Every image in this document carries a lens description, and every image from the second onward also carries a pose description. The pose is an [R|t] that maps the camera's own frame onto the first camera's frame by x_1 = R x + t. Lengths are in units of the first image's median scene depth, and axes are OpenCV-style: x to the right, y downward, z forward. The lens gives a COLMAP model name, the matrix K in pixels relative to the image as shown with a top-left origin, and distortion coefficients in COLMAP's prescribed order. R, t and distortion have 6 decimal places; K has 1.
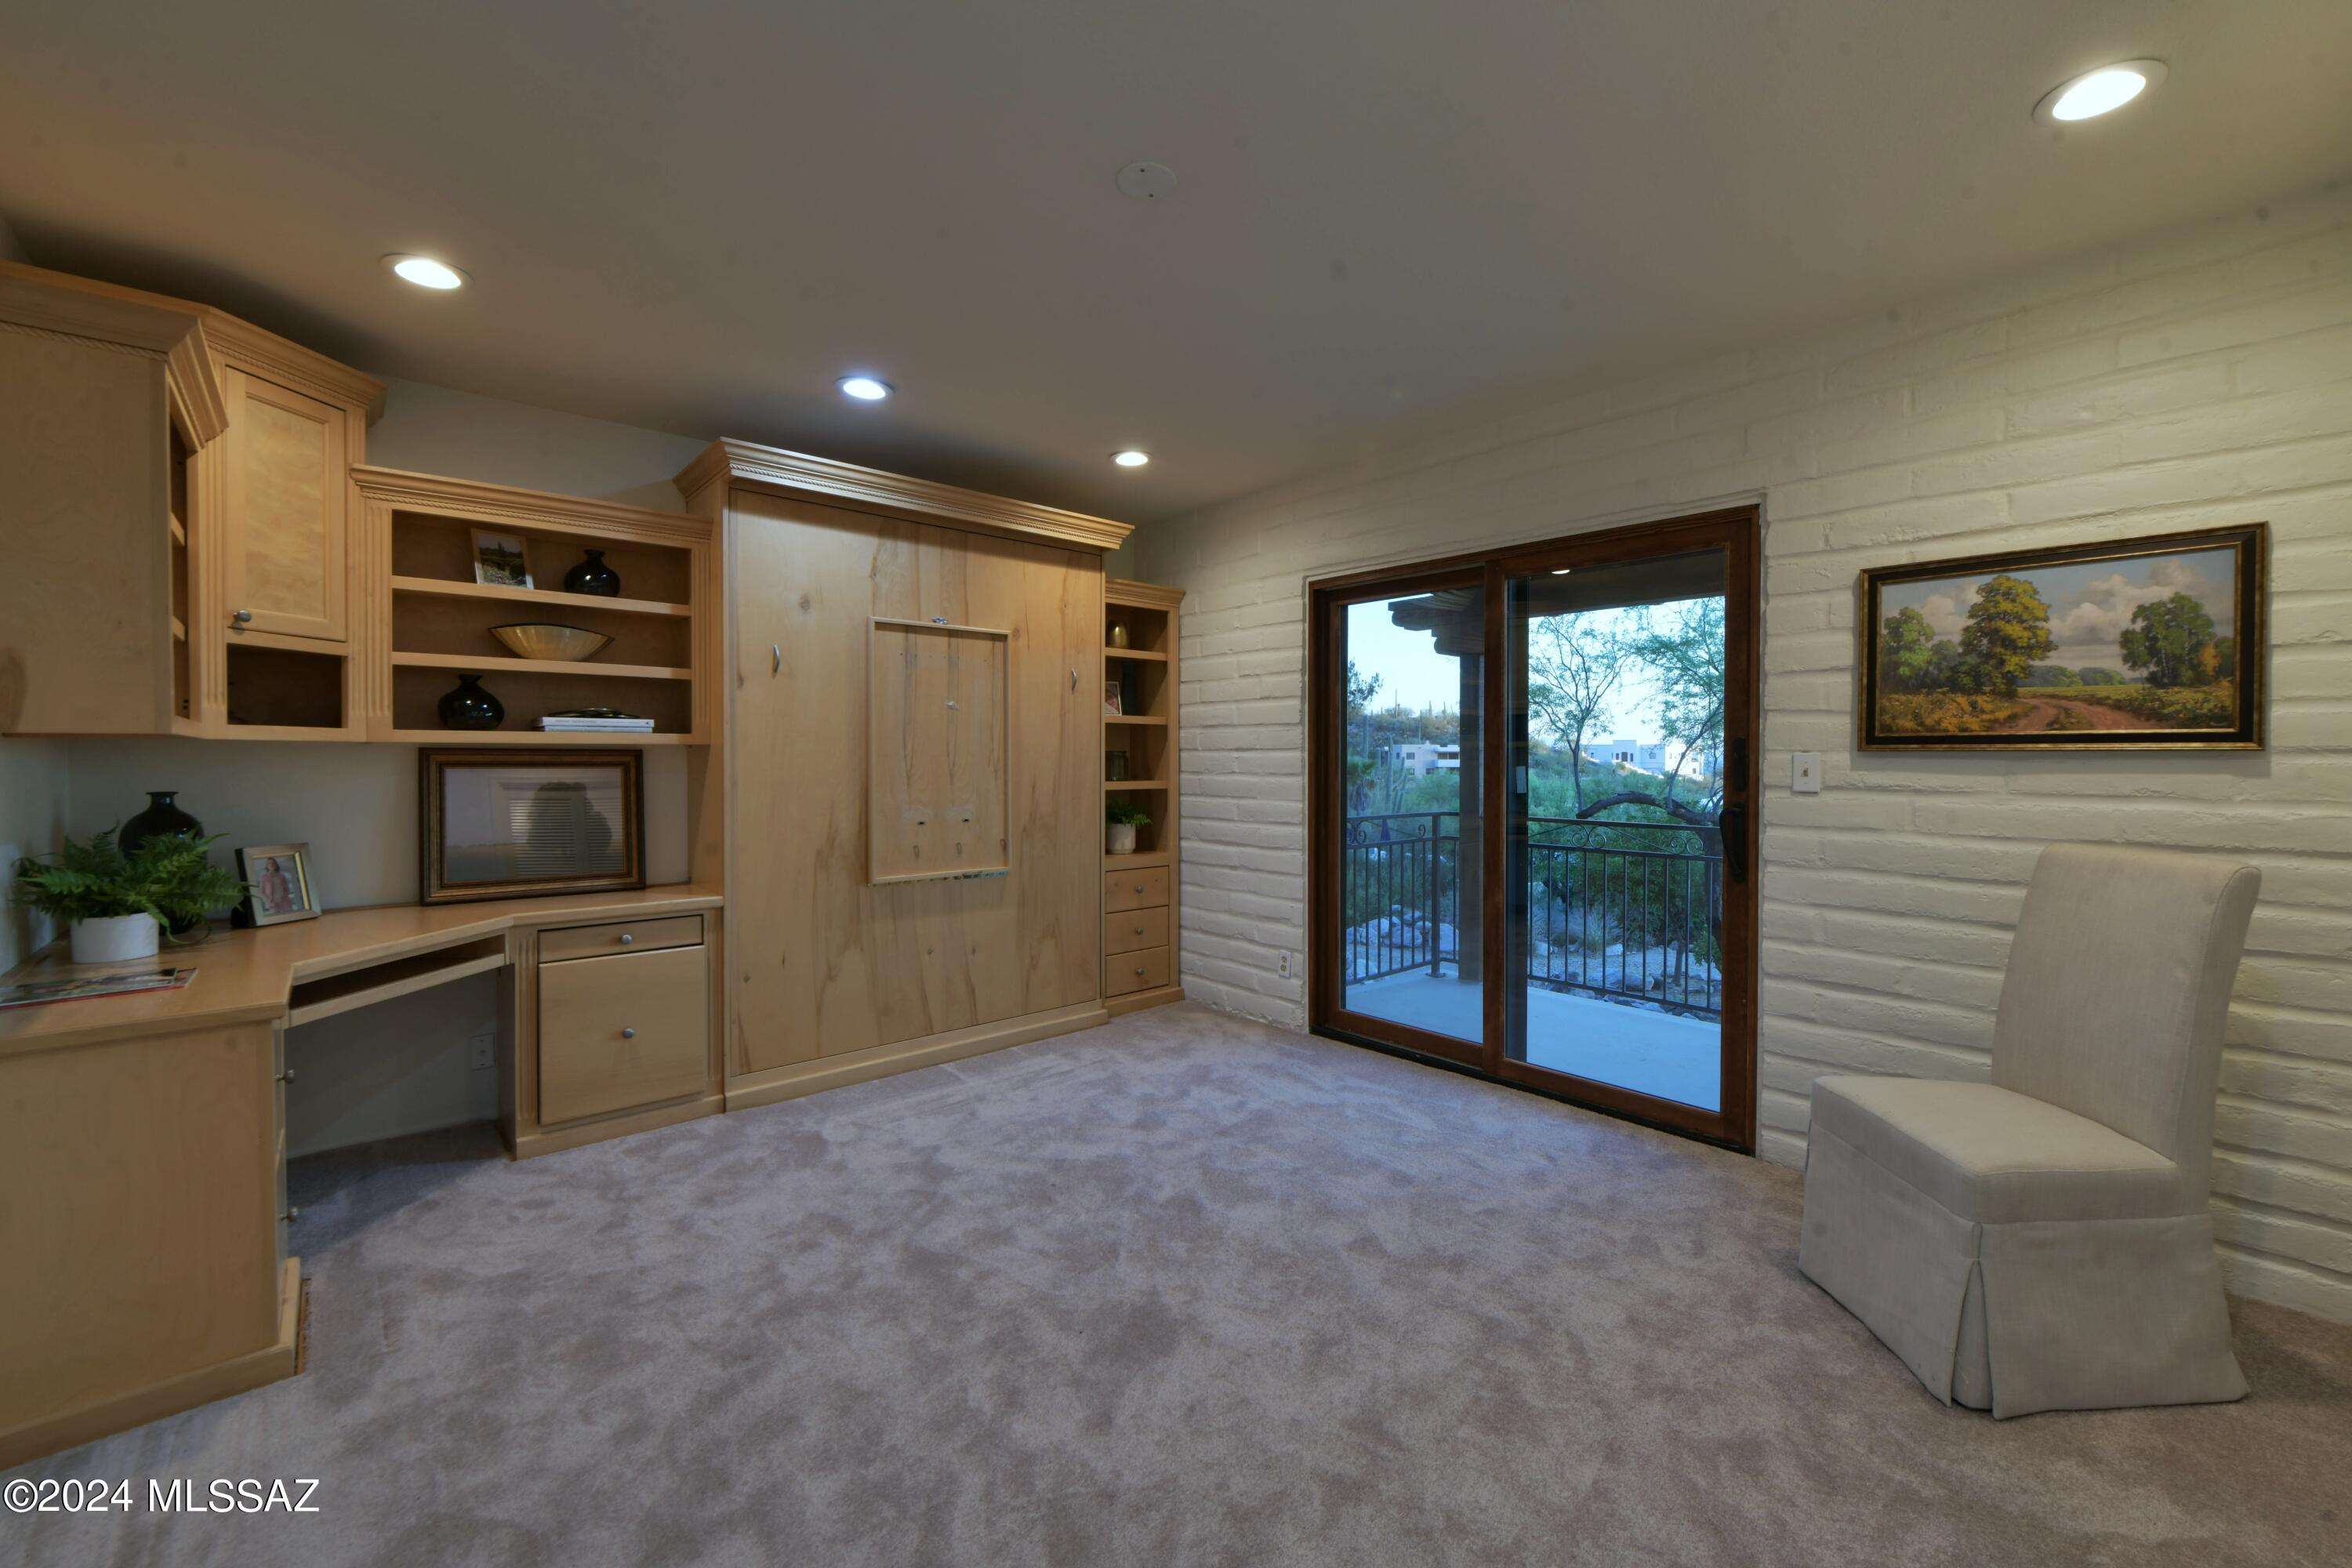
lens RADIAL K [[929.9, 0, 1208.4], [0, 929.9, 767.2], [0, 0, 1]] dist [-0.000804, -0.004169]
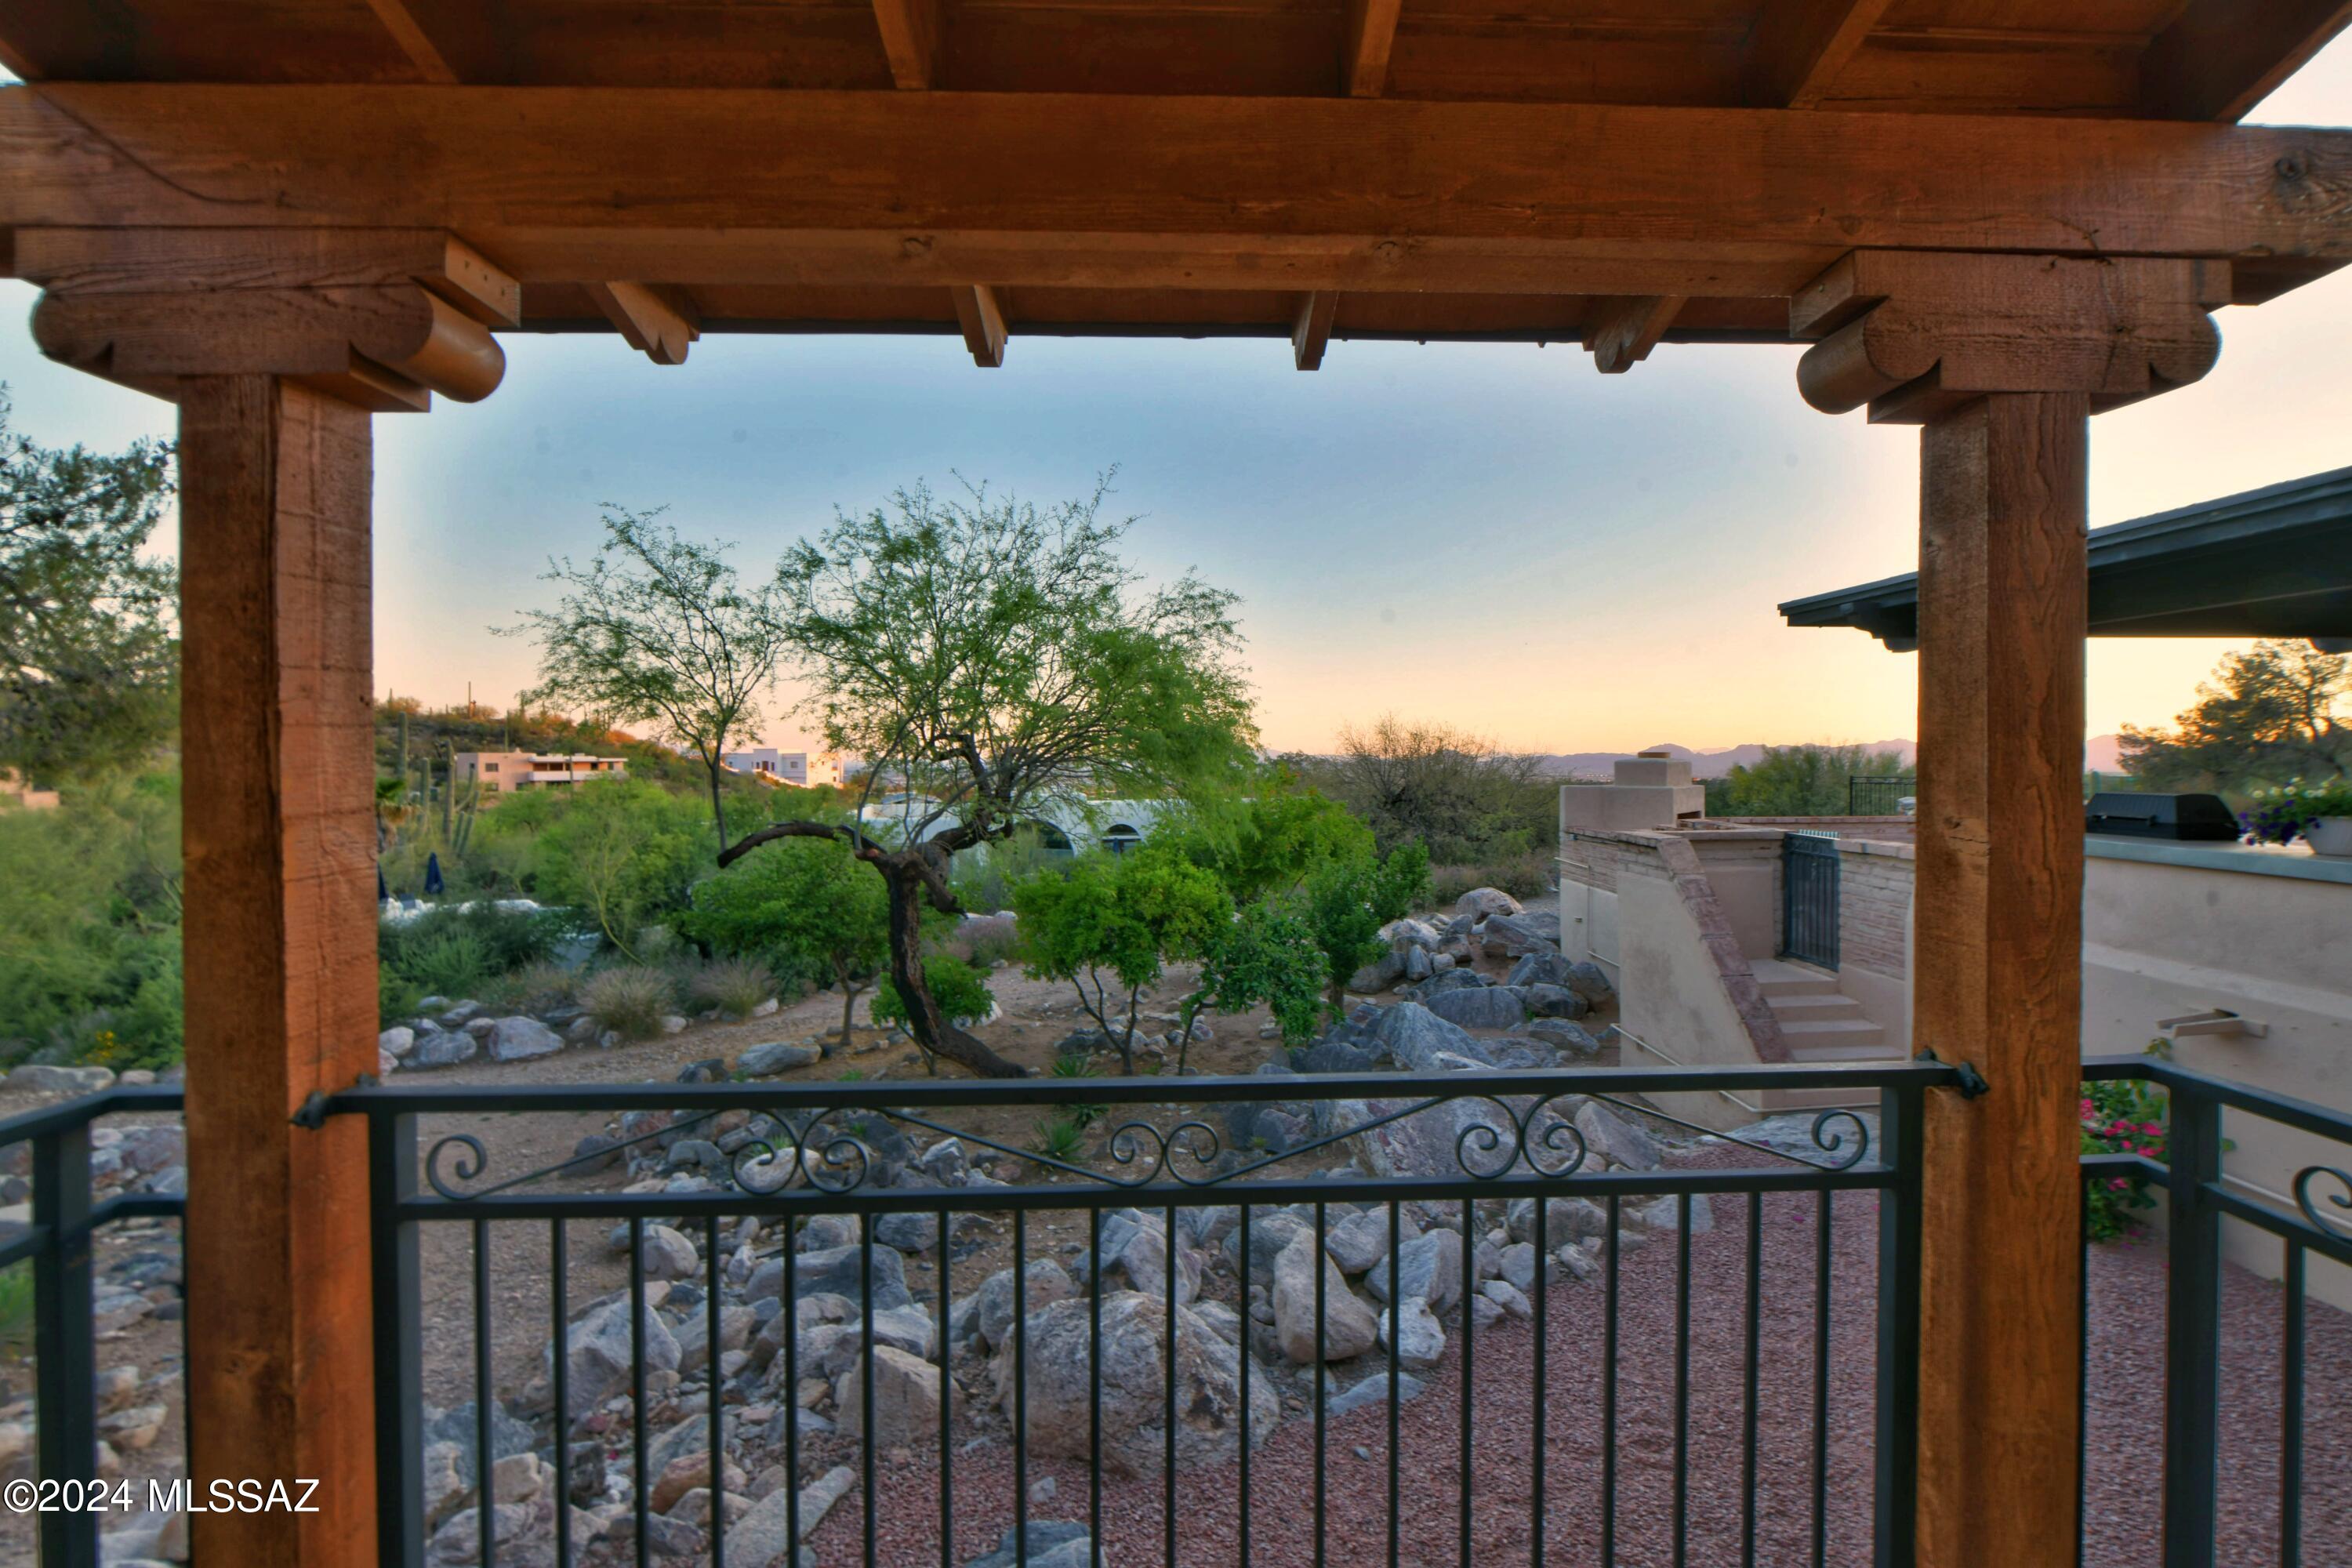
lens RADIAL K [[938.4, 0, 1220.9], [0, 938.4, 774.6], [0, 0, 1]] dist [-0.001257, -0.000168]
pose [[0.642595, -0.014307, 0.766072, 0.575594], [0.015607, 0.999863, 0.005581, -0.055785], [-0.766047, 0.008370, 0.642730, 1.475101]]
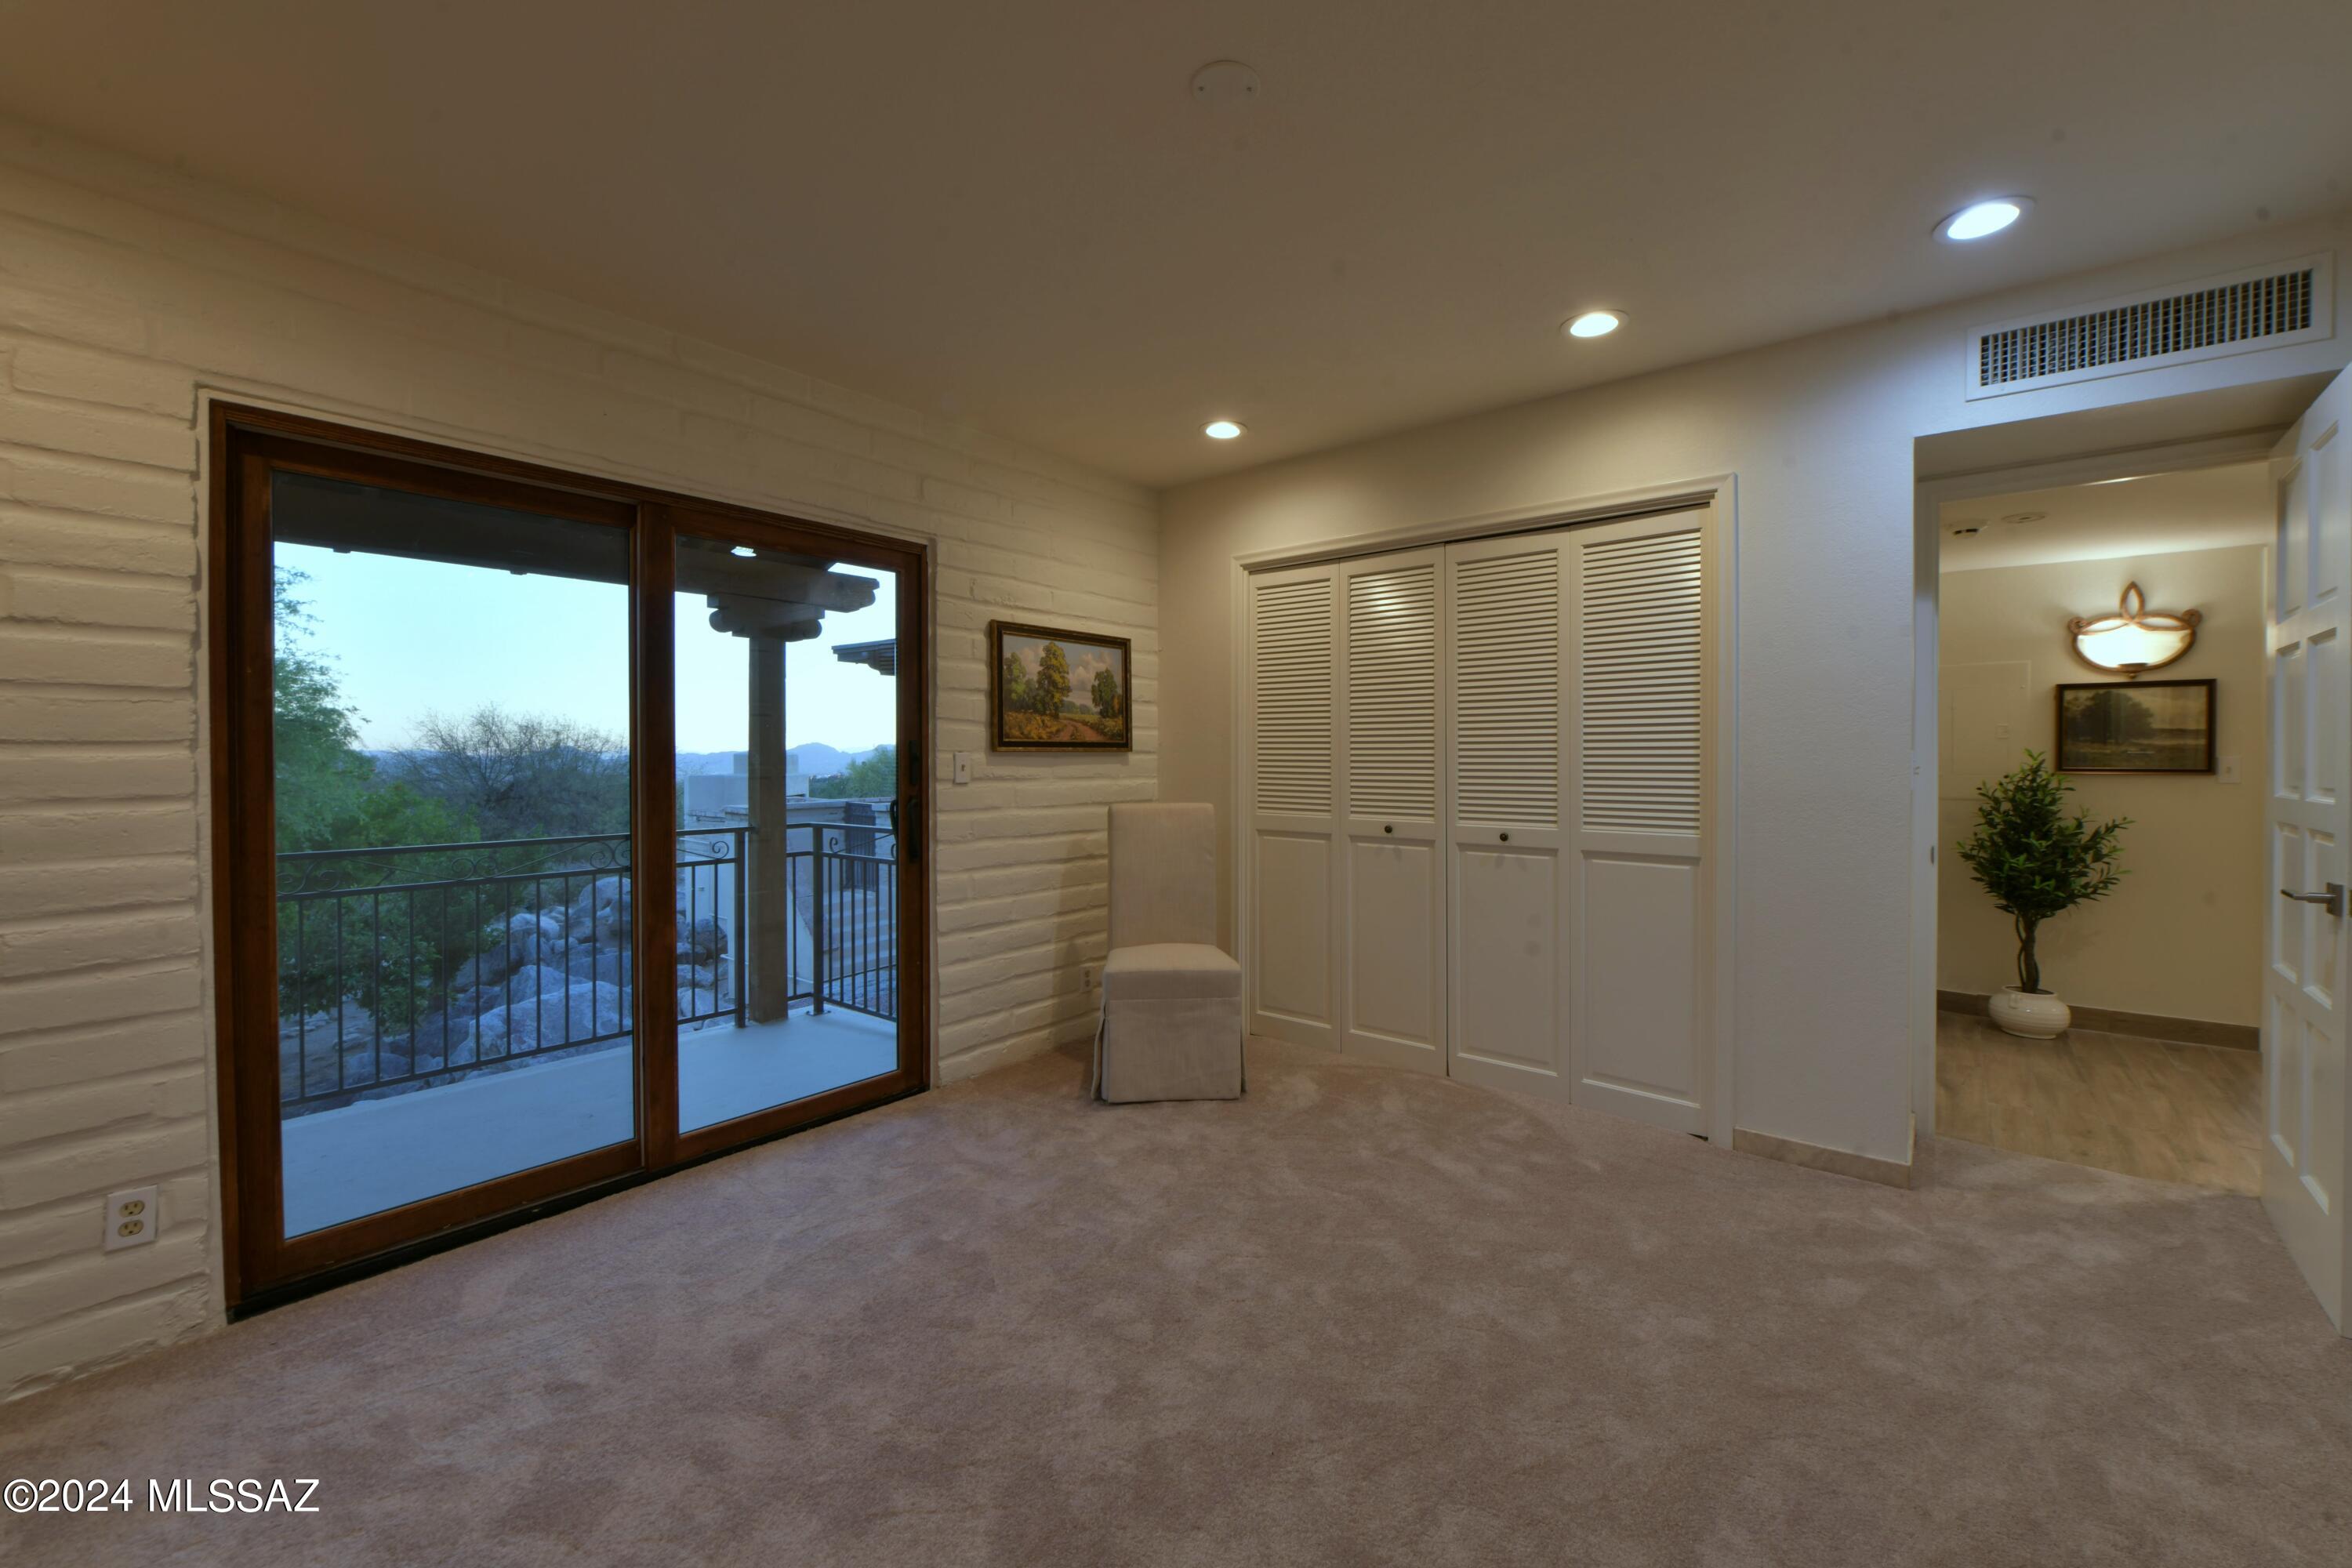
lens RADIAL K [[929.9, 0, 1208.4], [0, 929.9, 767.2], [0, 0, 1]] dist [-0.000804, -0.004169]
pose [[-0.145966, -0.011666, 0.989221, -0.700953], [0.017311, 0.999747, 0.014344, -0.008214], [-0.989138, 0.019218, -0.145727, 0.878805]]
